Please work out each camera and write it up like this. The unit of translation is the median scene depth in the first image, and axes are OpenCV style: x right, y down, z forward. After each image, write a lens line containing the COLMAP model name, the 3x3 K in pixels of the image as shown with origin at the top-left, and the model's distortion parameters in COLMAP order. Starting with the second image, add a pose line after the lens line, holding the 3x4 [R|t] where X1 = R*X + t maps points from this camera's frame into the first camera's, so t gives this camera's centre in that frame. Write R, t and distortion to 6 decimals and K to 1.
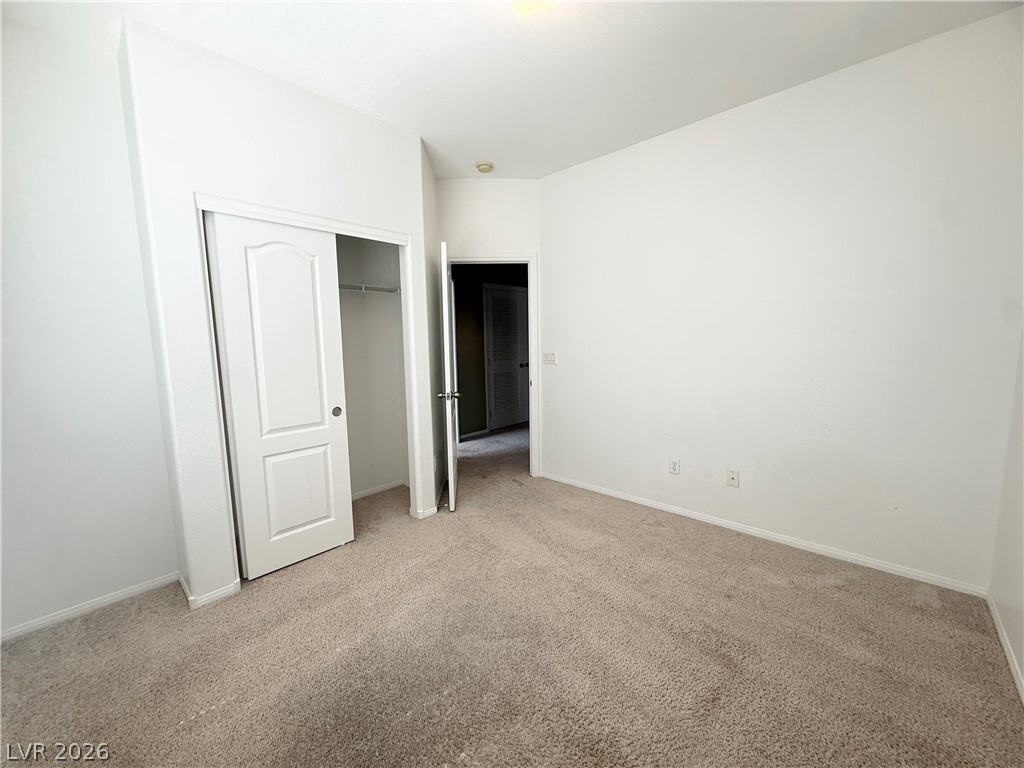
lens RADIAL K [[407.8, 0, 515.2], [0, 407.8, 380.7], [0, 0, 1]] dist [0.000931, -0.000879]
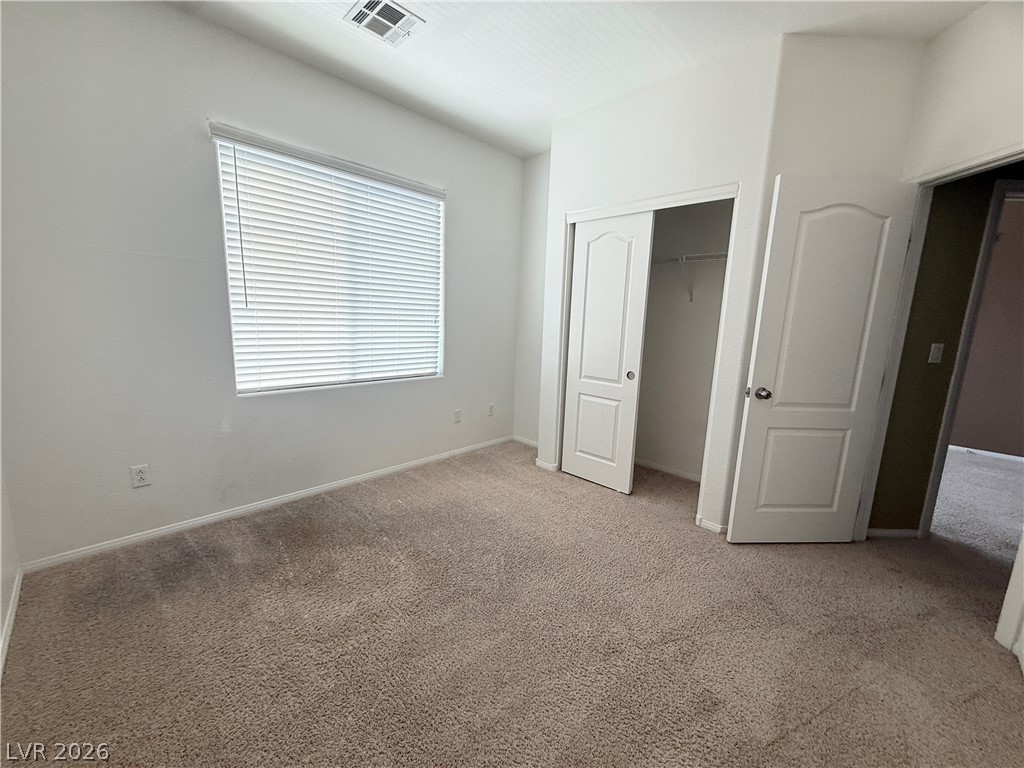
lens RADIAL K [[407.8, 0, 509.6], [0, 407.8, 381.4], [0, 0, 1]] dist [0.000931, -0.000879]
pose [[-0.038309, 0.169408, -0.984801, 0.694080], [-0.139717, 0.974936, 0.173146, -0.056608], [0.989450, 0.144227, -0.013679, 0.699696]]
